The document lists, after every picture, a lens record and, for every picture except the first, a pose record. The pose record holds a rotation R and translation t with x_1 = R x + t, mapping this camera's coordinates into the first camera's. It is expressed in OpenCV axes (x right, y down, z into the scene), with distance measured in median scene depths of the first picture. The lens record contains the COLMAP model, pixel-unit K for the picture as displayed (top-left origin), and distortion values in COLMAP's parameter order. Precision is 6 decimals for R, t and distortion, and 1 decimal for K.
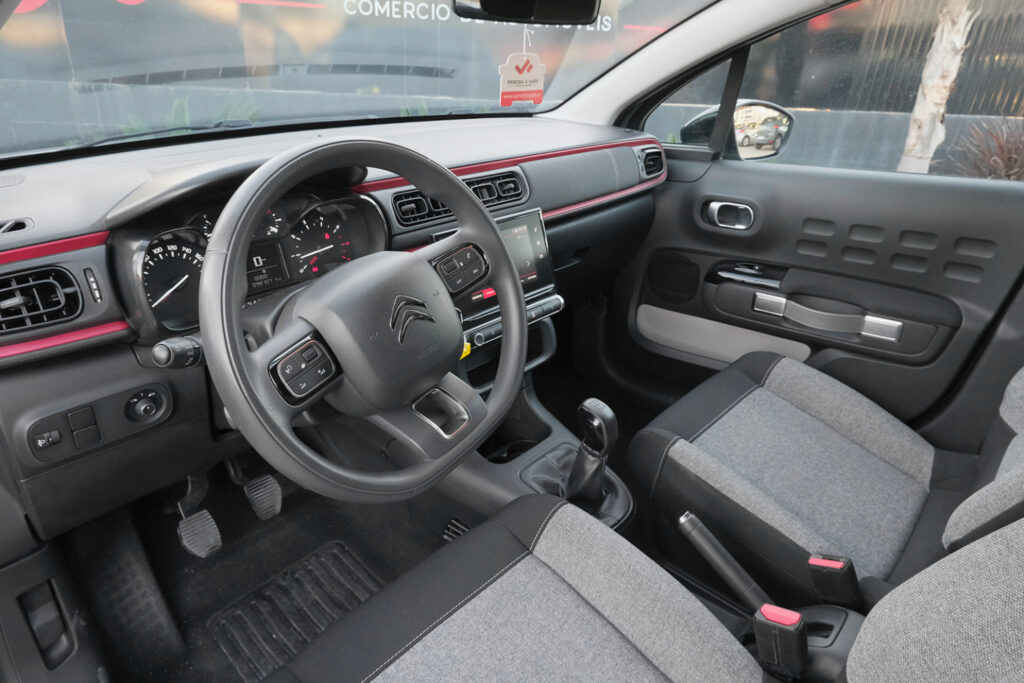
lens RADIAL K [[645.6, 0, 511.9], [0, 645.6, 339.2], [0, 0, 1]] dist [-0.008337, 0.003171]
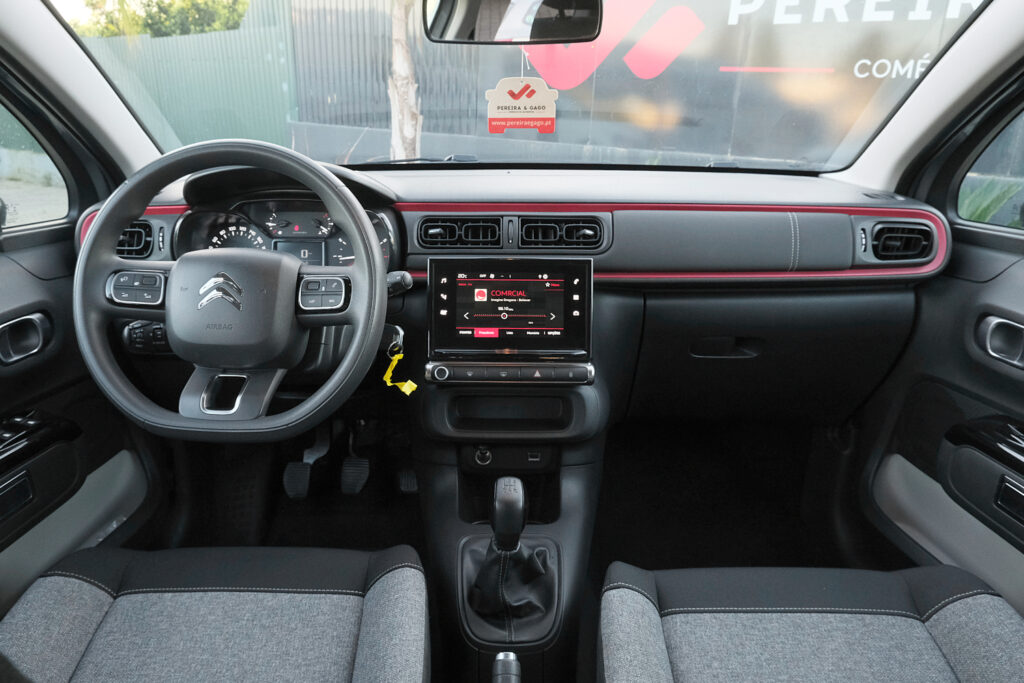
lens RADIAL K [[694.5, 0, 494.0], [0, 694.5, 348.5], [0, 0, 1]] dist [-0.013571, 0.003830]
pose [[0.662933, 0.227851, -0.713164, 0.608873], [-0.307661, 0.951327, 0.017951, -0.064036], [0.682543, 0.207512, 0.700767, 0.281548]]
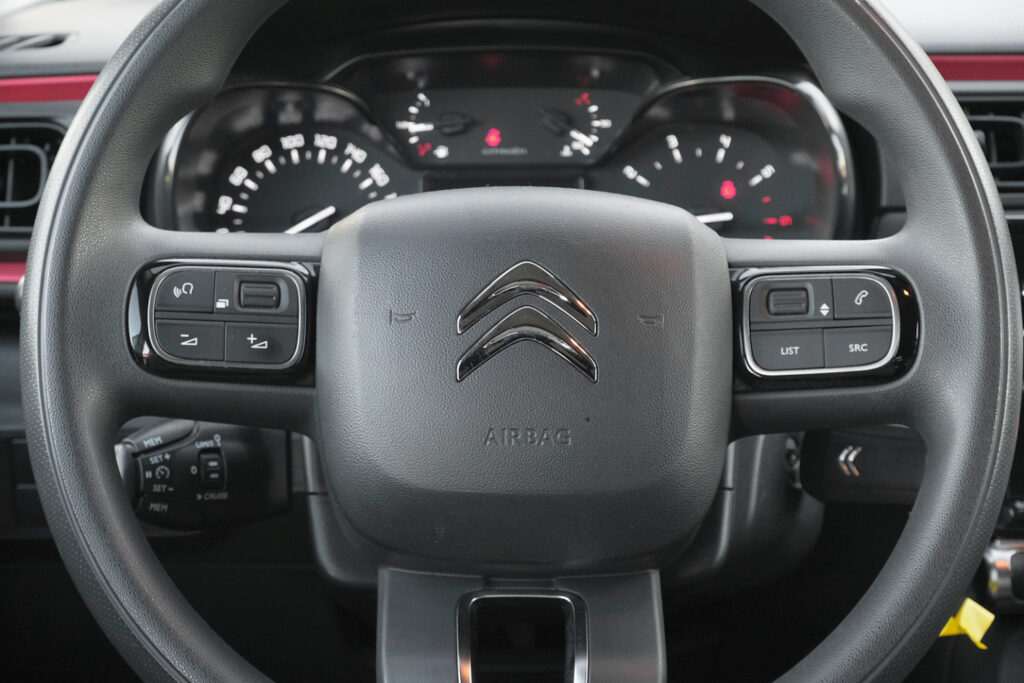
lens RADIAL K [[2021.3, 0, 502.0], [0, 2021.3, 337.2], [0, 0, 1]] dist [-0.030997, 0.000000]
pose [[0.689827, 0.151092, -0.708033, 0.356447], [-0.289510, 0.953951, -0.078496, 0.035710], [0.663568, 0.259131, 0.701803, 0.121381]]
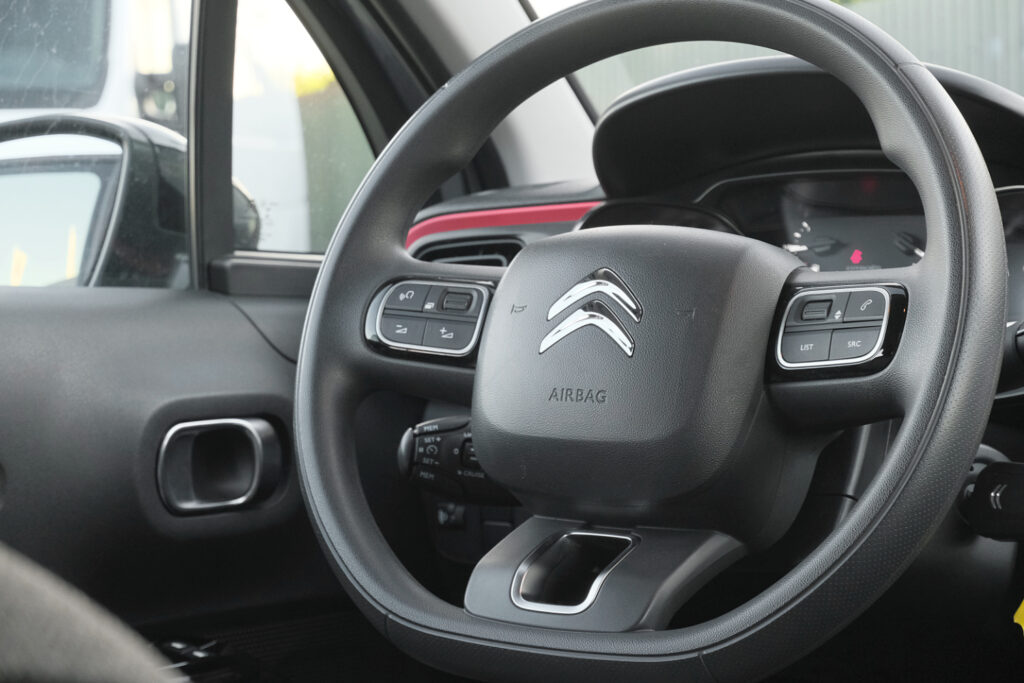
lens RADIAL K [[2021.3, 0, 517.0], [0, 2021.3, 342.1], [0, 0, 1]] dist [-0.030997, 0.000000]
pose [[0.179418, 0.028863, -0.983349, 0.726125], [-0.391510, 0.919099, -0.044456, 0.039897], [0.902513, 0.392968, 0.176203, 0.403040]]
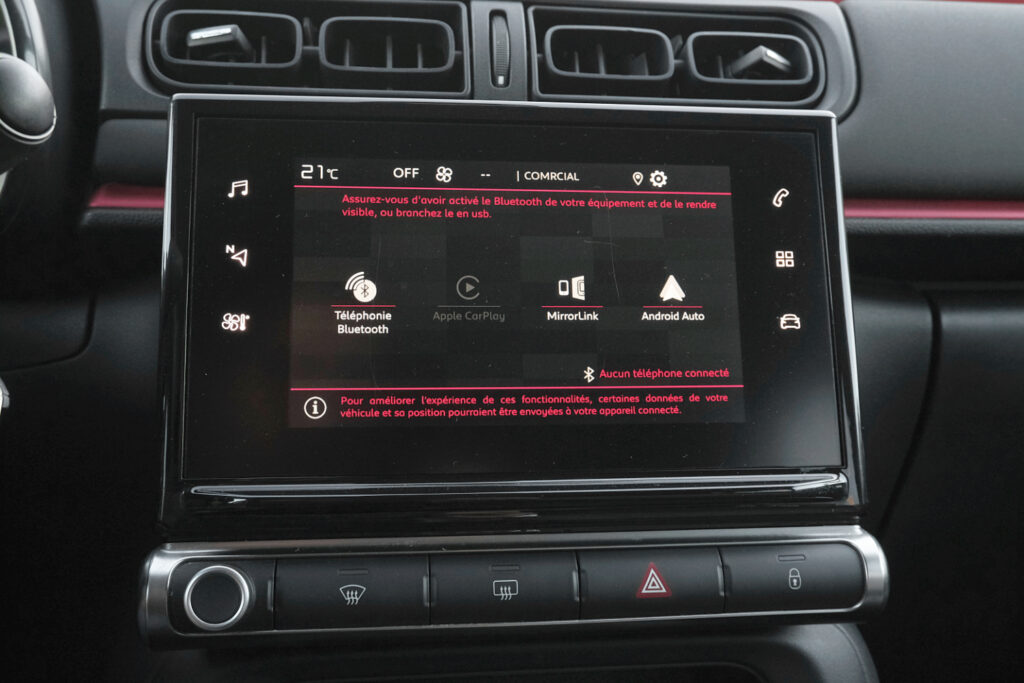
lens RADIAL K [[1070.9, 0, 518.5], [0, 1070.9, 311.1], [0, 0, 1]] dist [-0.037308, 0.000000]
pose [[0.766351, 0.076152, -0.637893, 0.189610], [-0.276467, 0.935392, -0.220474, -0.029479], [0.579890, 0.345317, 0.737891, 0.662649]]
